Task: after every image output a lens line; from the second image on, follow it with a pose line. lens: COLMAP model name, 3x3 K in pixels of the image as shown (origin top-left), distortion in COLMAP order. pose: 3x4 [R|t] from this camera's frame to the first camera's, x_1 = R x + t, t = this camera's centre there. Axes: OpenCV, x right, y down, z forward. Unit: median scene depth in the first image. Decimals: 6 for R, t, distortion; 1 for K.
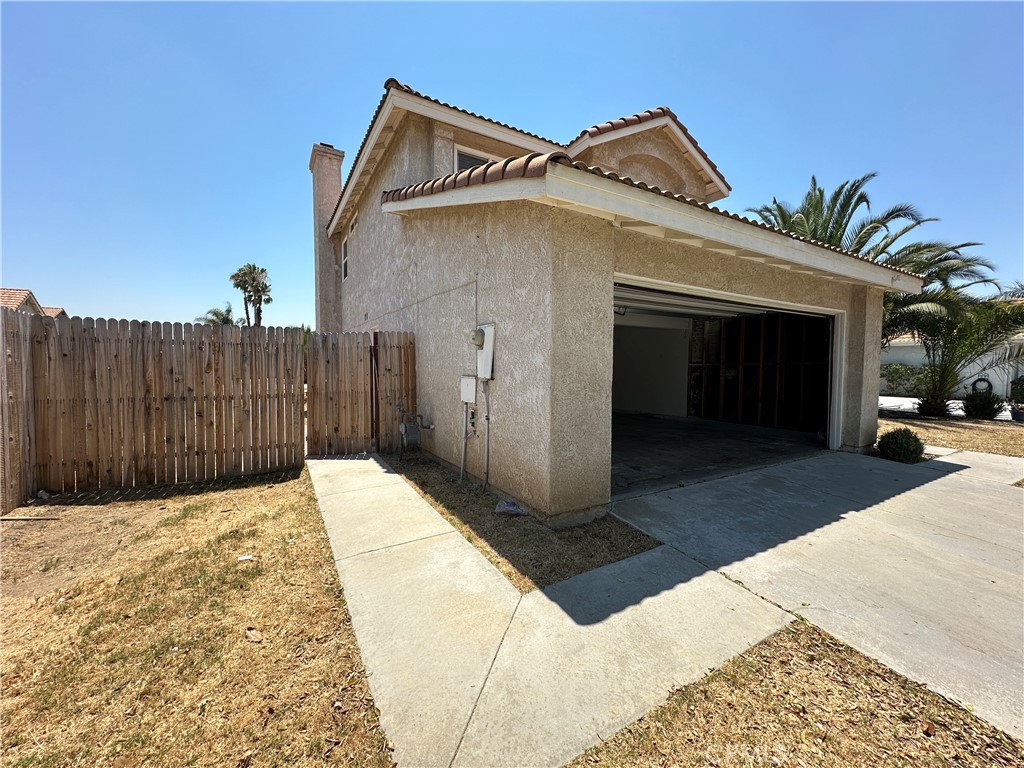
lens RADIAL K [[410.7, 0, 512.0], [0, 410.7, 384.0], [0, 0, 1]] dist [-0.002373, 0.000351]
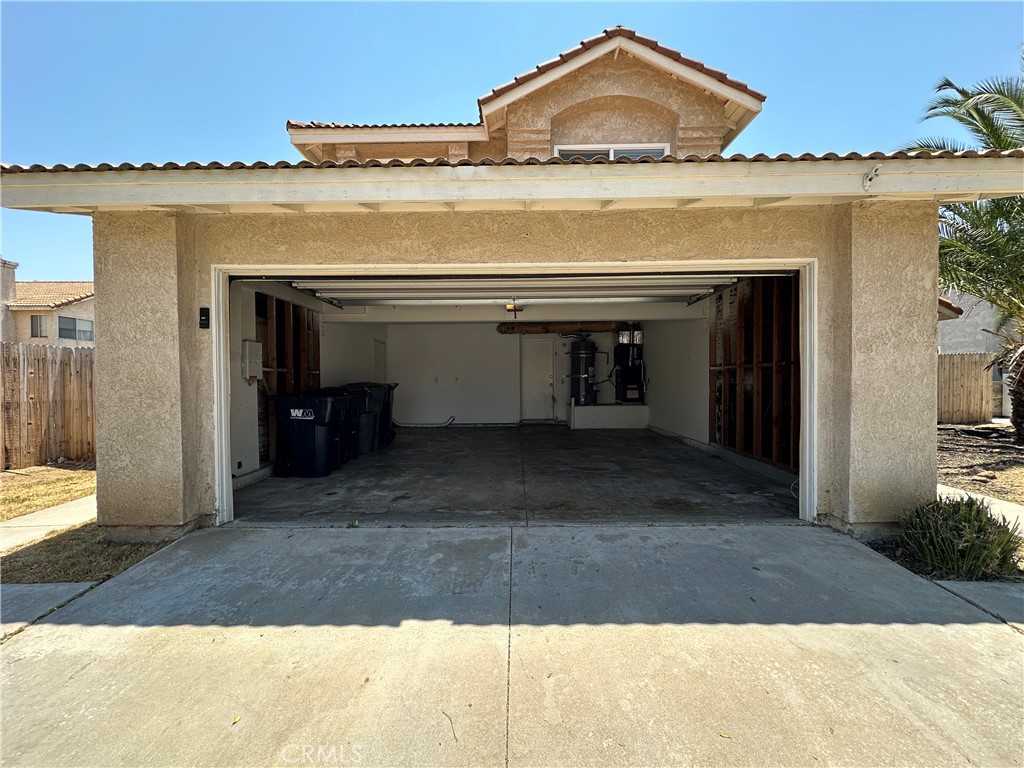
lens RADIAL K [[410.7, 0, 512.0], [0, 410.7, 384.0], [0, 0, 1]] dist [-0.002373, 0.000351]
pose [[0.854168, -0.005848, -0.519965, 1.116306], [-0.009282, 0.999606, -0.026492, 0.001093], [0.519915, 0.027455, 0.853777, 0.520812]]
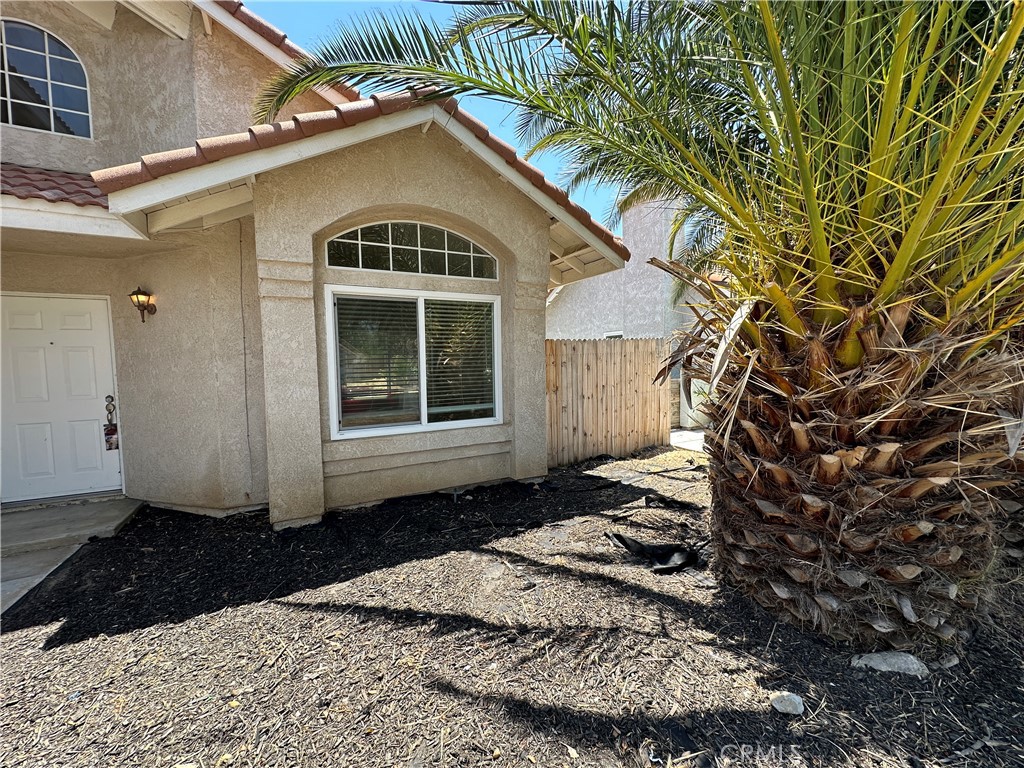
lens RADIAL K [[410.7, 0, 512.0], [0, 410.7, 384.0], [0, 0, 1]] dist [-0.002373, 0.000351]
pose [[0.998446, -0.022998, -0.050766, 1.238077], [0.023726, 0.999624, 0.013779, -0.024741], [0.050430, -0.014962, 0.998616, 0.890323]]
